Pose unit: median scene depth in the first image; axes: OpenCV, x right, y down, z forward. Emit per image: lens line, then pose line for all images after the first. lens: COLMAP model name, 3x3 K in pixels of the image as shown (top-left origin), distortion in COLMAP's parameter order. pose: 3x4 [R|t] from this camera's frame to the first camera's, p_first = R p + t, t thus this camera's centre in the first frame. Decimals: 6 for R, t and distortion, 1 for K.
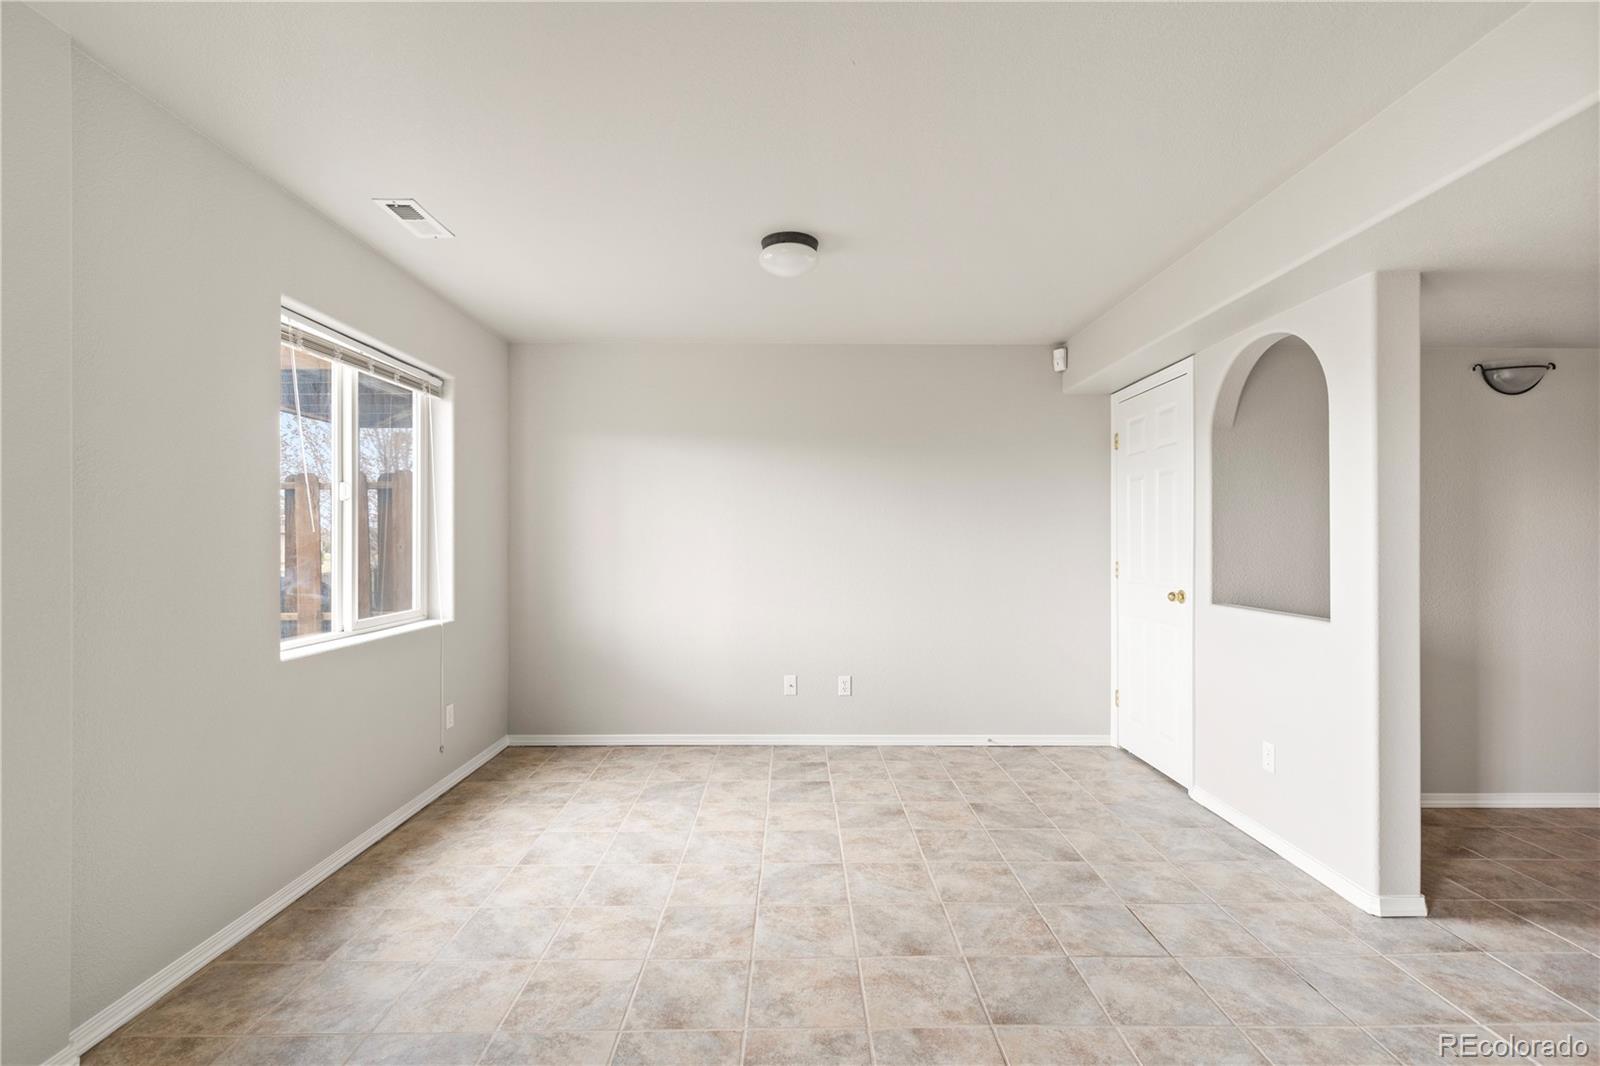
lens RADIAL K [[715.1, 0, 785.6], [0, 715.1, 537.6], [0, 0, 1]] dist [0.000001, -0.000256]
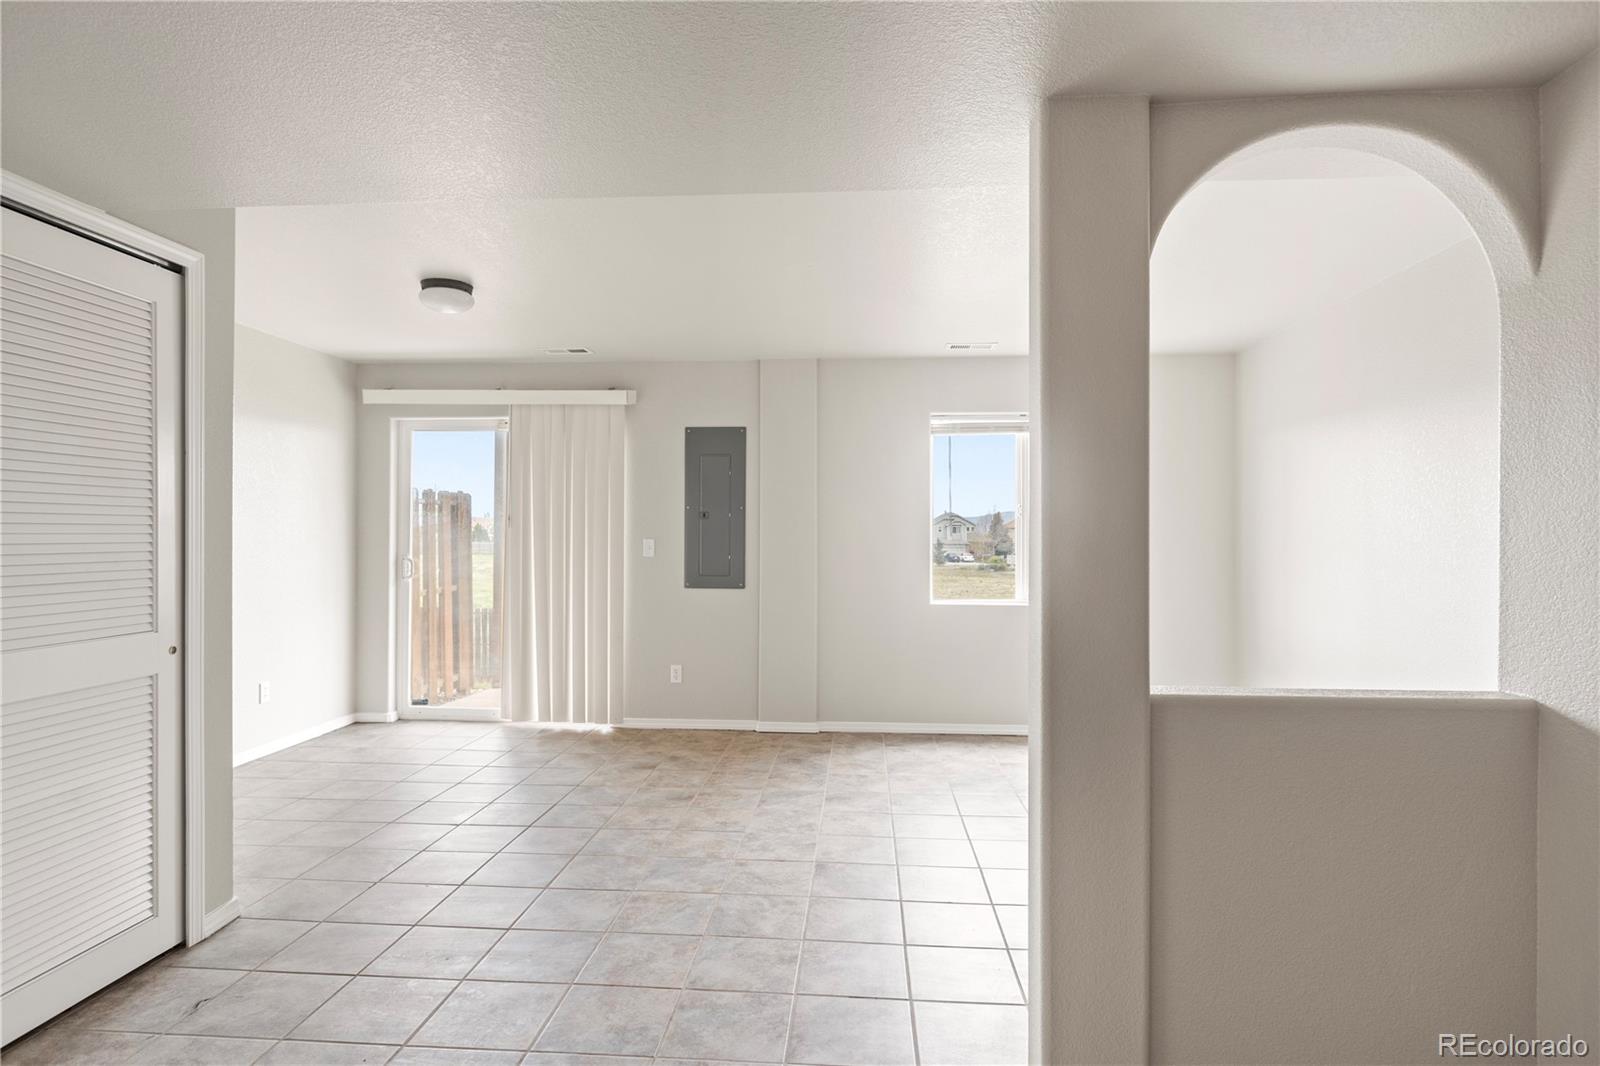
lens RADIAL K [[829.4, 0, 792.3], [0, 829.4, 532.1], [0, 0, 1]] dist [-0.005495, 0.001013]
pose [[-0.079329, -0.006281, -0.996829, 1.553072], [-0.000975, 0.999980, -0.006223, 0.001661], [0.996848, 0.000478, -0.079333, 0.835252]]
